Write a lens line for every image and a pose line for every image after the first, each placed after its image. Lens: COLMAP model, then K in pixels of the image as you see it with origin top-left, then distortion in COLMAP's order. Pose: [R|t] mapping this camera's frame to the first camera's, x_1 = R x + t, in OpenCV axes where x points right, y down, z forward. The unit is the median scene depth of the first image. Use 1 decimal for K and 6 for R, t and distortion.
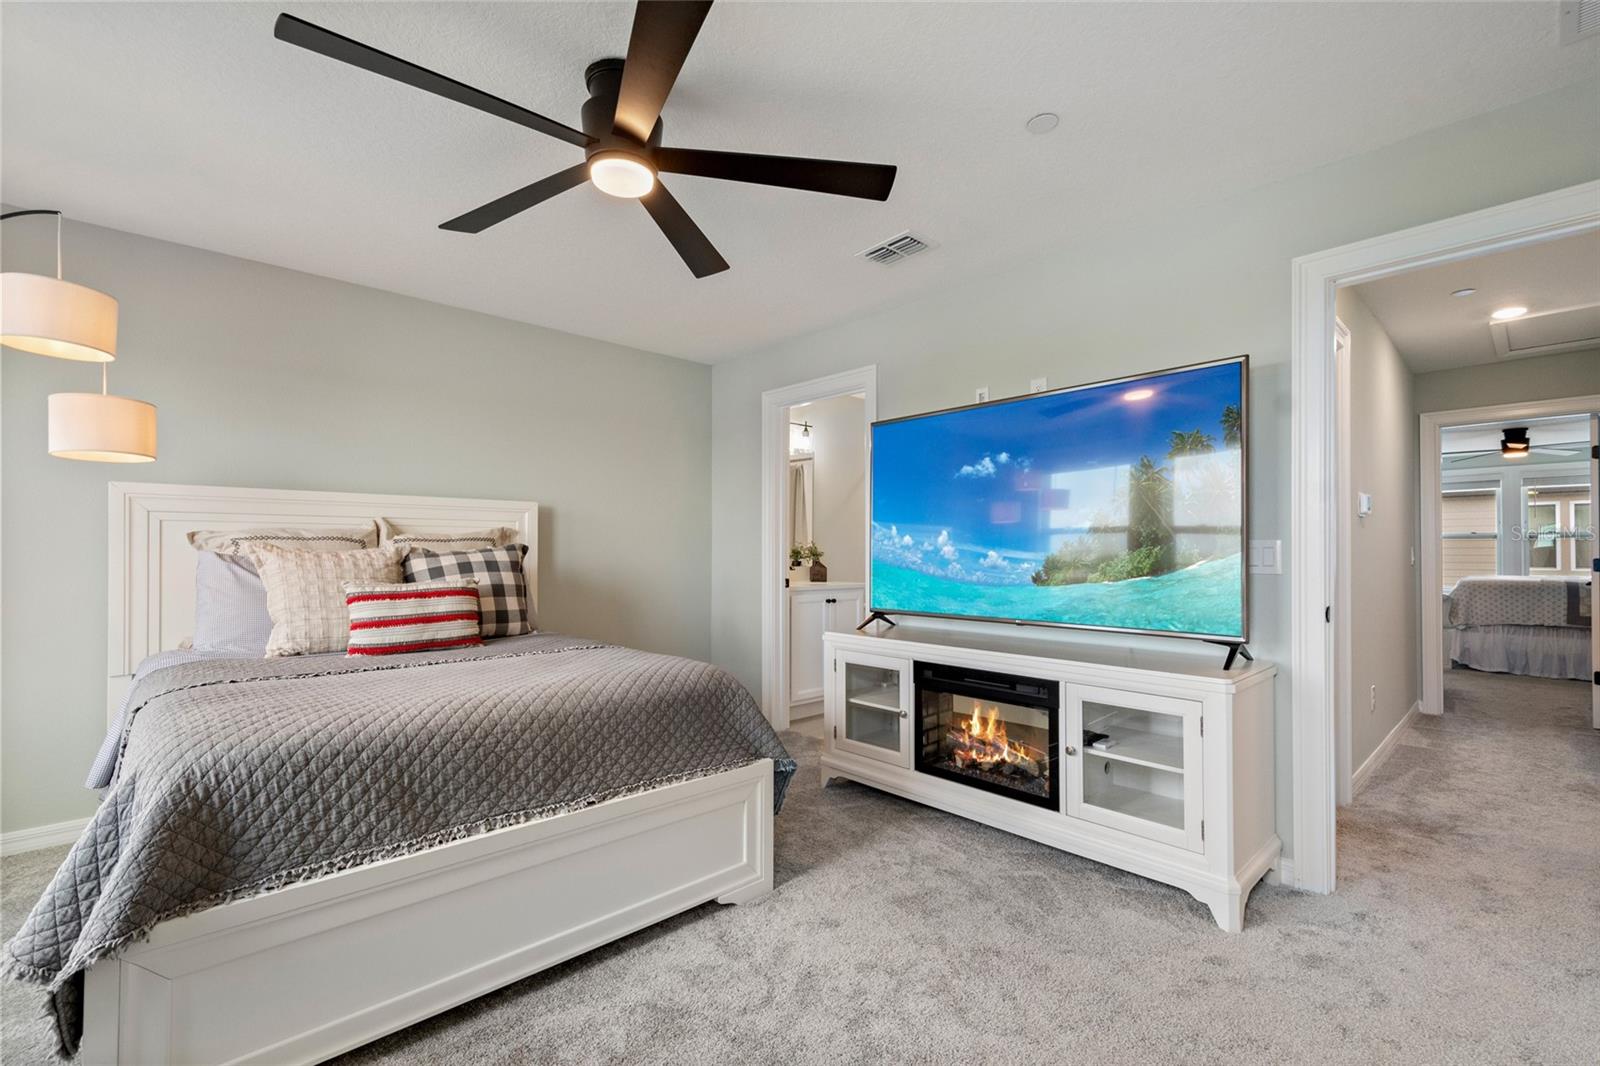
lens RADIAL K [[699.3, 0, 799.0], [0, 699.3, 541.1], [0, 0, 1]] dist [0.007794, 0.000260]
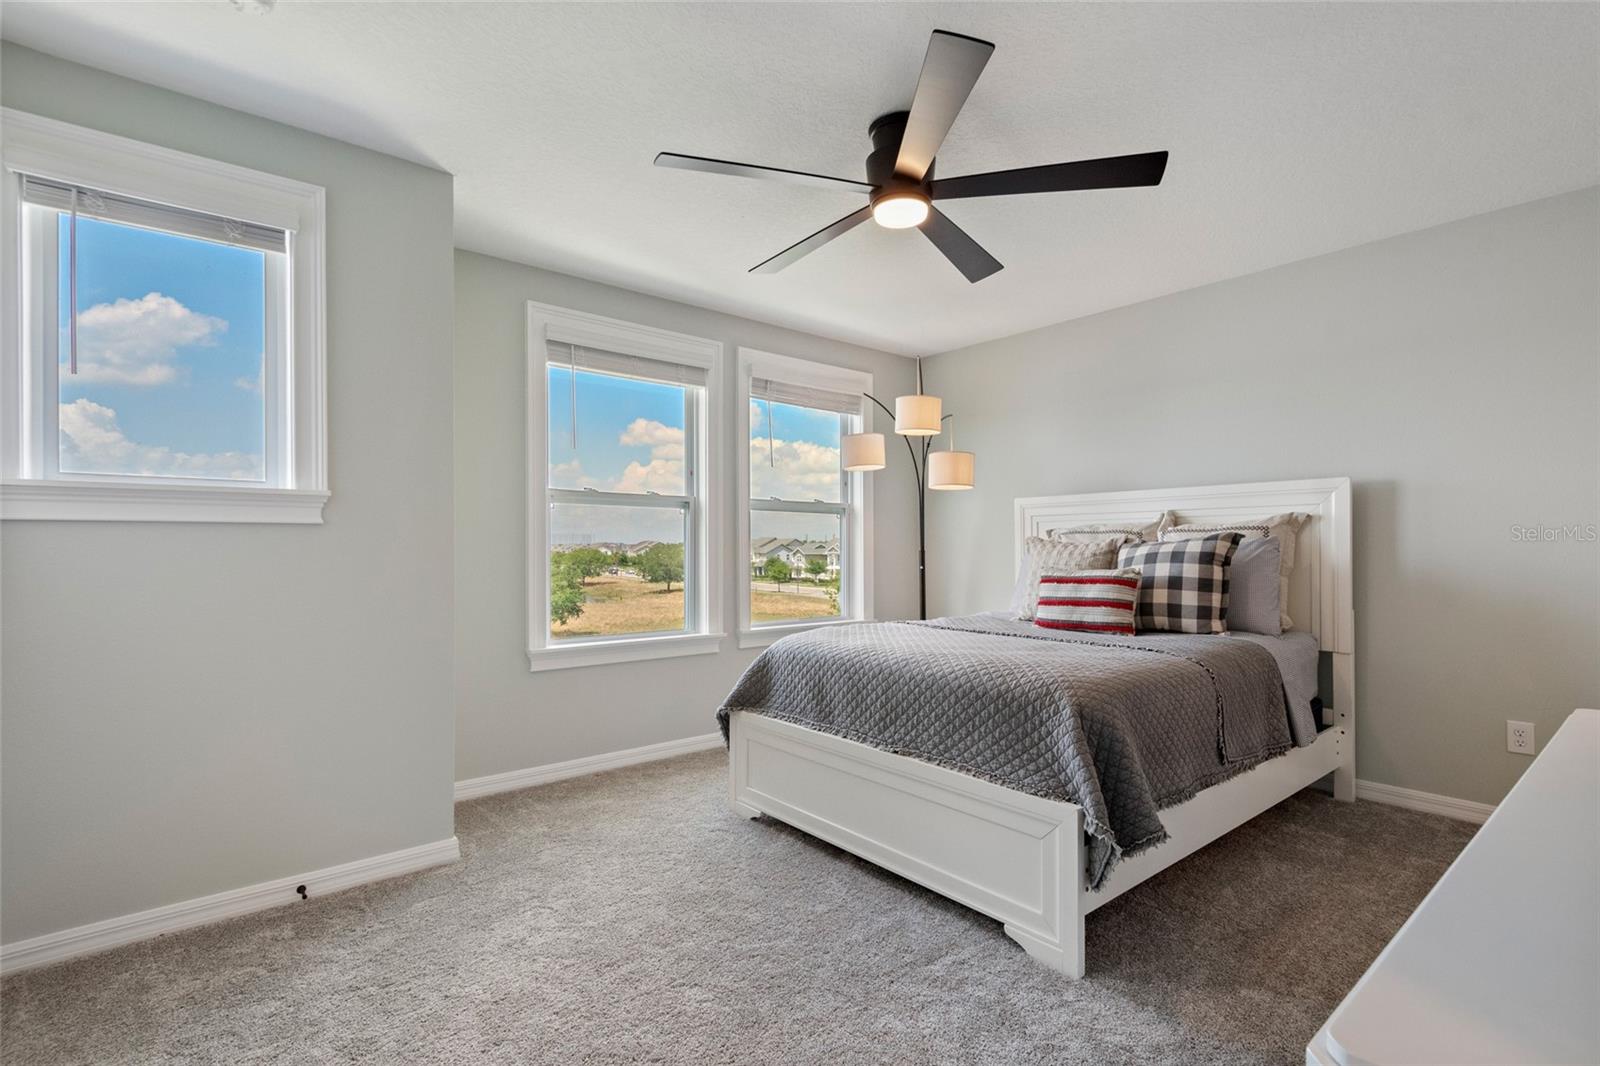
lens RADIAL K [[734.0, 0, 800.0], [0, 734.0, 542.8], [0, 0, 1]] dist [-0.020380, -0.000400]
pose [[-0.053975, -0.006776, -0.998519, 0.823062], [0.017001, 0.999826, -0.007704, 0.022407], [0.998398, -0.017392, -0.053850, 0.784666]]
